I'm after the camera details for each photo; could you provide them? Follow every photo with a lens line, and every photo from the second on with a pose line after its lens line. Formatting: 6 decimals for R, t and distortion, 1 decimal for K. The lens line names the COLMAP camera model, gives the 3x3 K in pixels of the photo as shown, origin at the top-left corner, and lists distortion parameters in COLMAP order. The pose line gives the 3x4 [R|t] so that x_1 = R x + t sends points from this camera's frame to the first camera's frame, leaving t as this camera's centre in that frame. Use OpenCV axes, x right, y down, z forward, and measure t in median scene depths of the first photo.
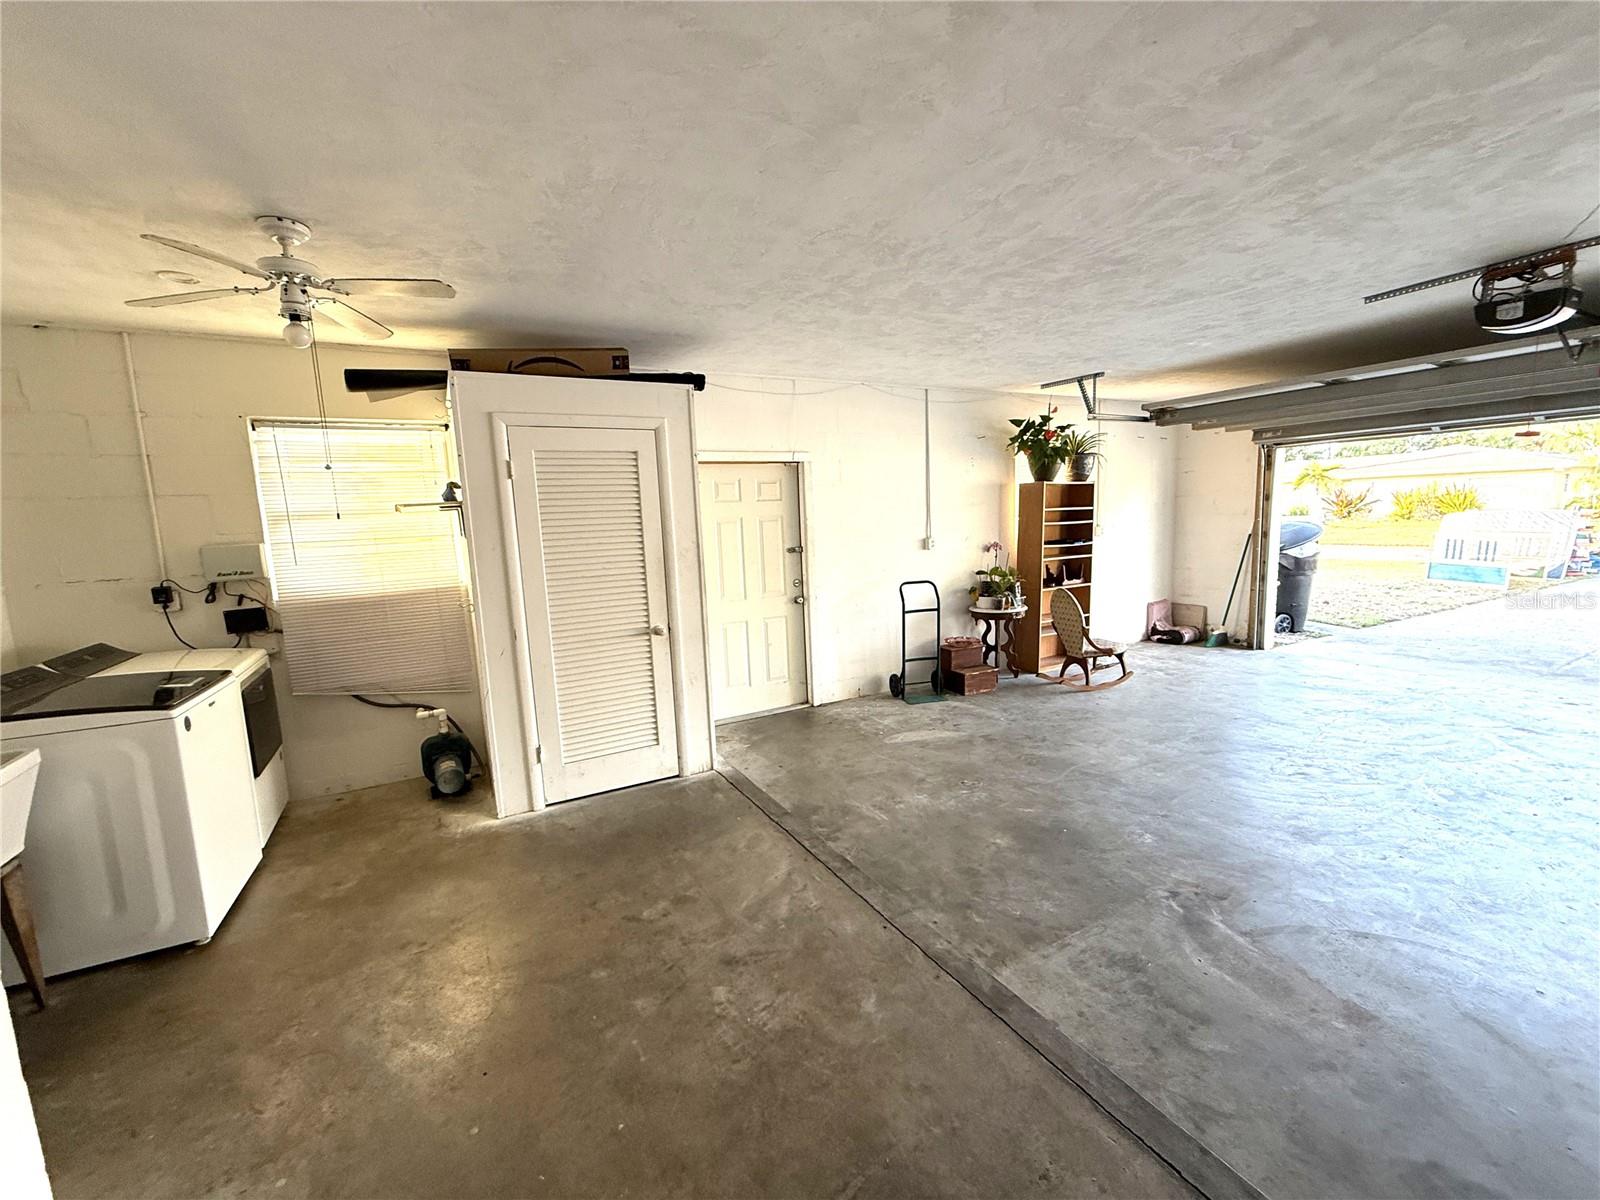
lens RADIAL K [[637.8, 0, 803.5], [0, 637.8, 596.0], [0, 0, 1]] dist [0.000773, 0.000244]
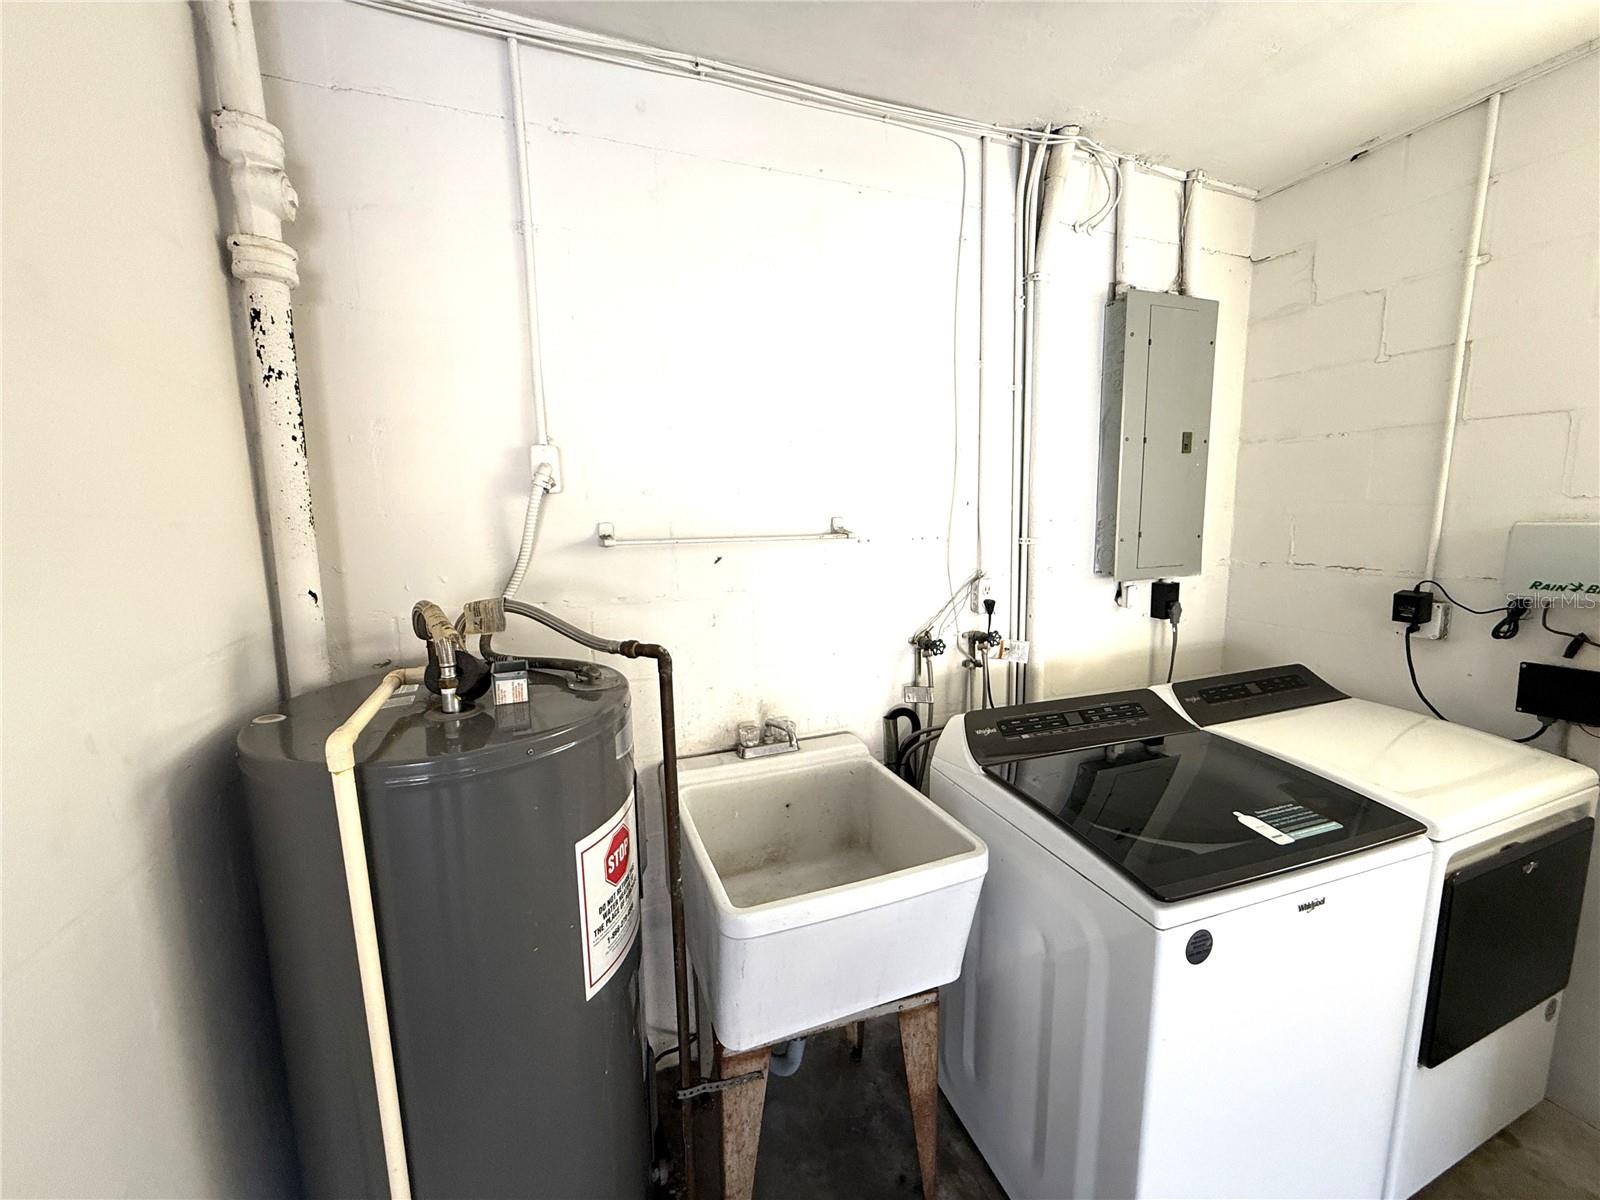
lens RADIAL K [[637.8, 0, 802.4], [0, 637.8, 597.0], [0, 0, 1]] dist [0.000773, 0.000244]
pose [[-0.138869, 0.181932, -0.973456, -0.389826], [-0.112511, 0.973717, 0.198031, -0.056349], [0.983899, 0.137025, -0.114749, 0.529406]]
